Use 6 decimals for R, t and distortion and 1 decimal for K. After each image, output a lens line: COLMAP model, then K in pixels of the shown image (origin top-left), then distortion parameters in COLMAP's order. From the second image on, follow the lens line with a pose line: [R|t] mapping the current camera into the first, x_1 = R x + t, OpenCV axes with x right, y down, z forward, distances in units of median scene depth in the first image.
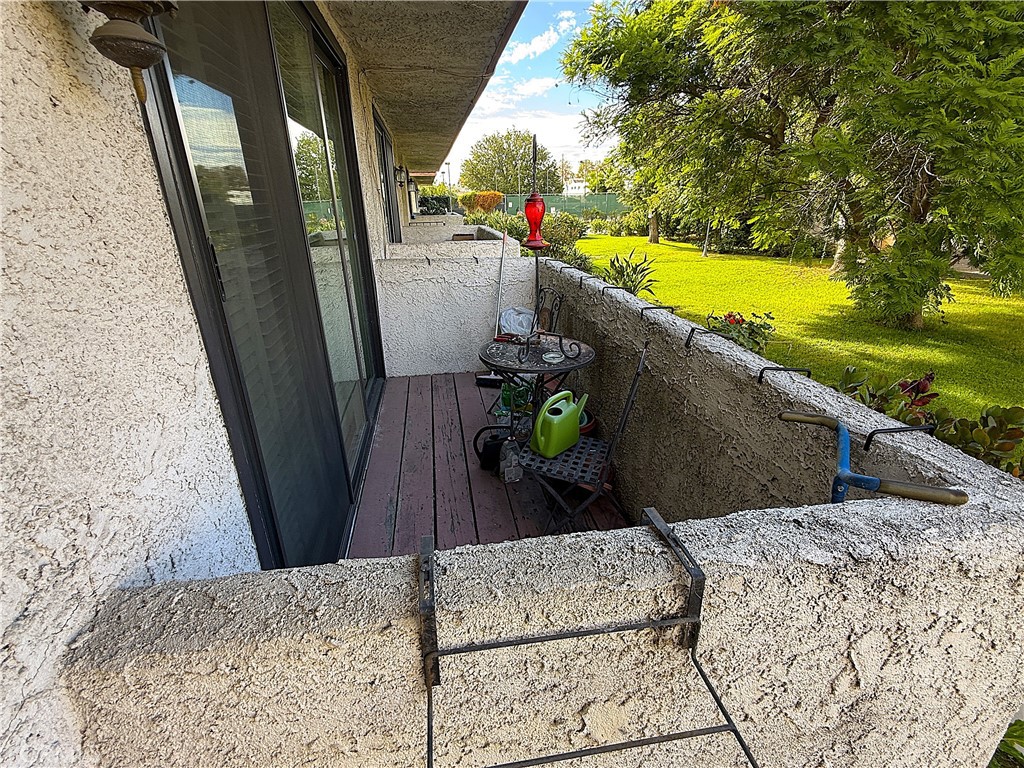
lens RADIAL K [[484.2, 0, 512.0], [0, 484.2, 384.0], [0, 0, 1]] dist [-0.001512, 0.000133]
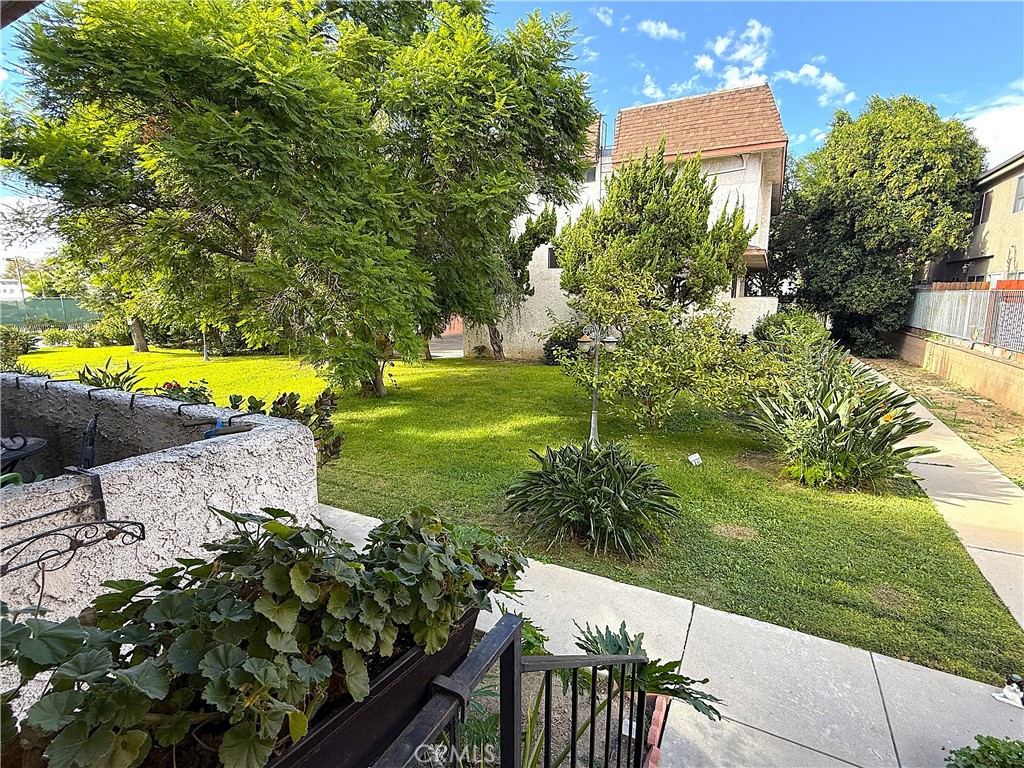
lens RADIAL K [[484.2, 0, 512.0], [0, 484.2, 384.0], [0, 0, 1]] dist [-0.001512, 0.000133]
pose [[0.605569, -0.126874, 0.785614, -0.006211], [0.283237, 0.956926, -0.063786, 0.039876], [-0.743682, 0.261142, 0.615420, -0.101268]]
